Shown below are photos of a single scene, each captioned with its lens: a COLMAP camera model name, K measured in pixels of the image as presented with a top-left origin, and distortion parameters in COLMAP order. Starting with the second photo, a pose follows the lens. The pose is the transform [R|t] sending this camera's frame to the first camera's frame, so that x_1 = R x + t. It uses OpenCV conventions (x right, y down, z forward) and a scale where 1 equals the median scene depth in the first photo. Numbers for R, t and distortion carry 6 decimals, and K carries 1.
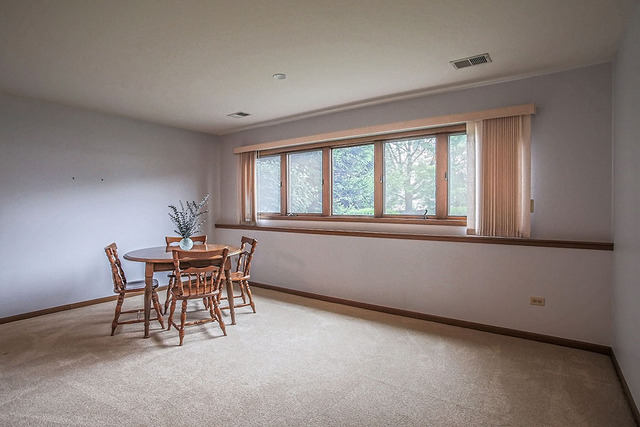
lens RADIAL K [[319.7, 0, 320.0], [0, 319.7, 213.5], [0, 0, 1]] dist [-0.080083, 0.045601]
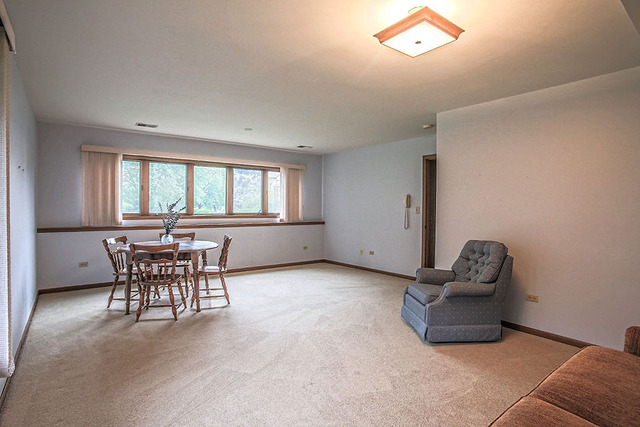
lens RADIAL K [[319.7, 0, 320.0], [0, 319.7, 213.5], [0, 0, 1]] dist [-0.080083, 0.045601]
pose [[0.312298, -0.017993, 0.949814, -1.417876], [0.007199, 0.999837, 0.016574, -0.020083], [-0.949957, 0.001662, 0.312377, 0.103048]]
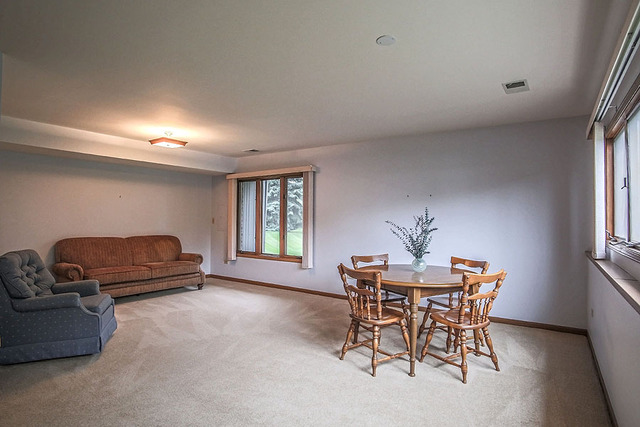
lens RADIAL K [[319.7, 0, 320.0], [0, 319.7, 213.5], [0, 0, 1]] dist [-0.080083, 0.045601]
pose [[0.016177, -0.026412, -0.999520, 0.512684], [-0.008029, 0.999615, -0.026544, -0.029825], [0.999837, 0.008455, 0.015959, 0.754469]]
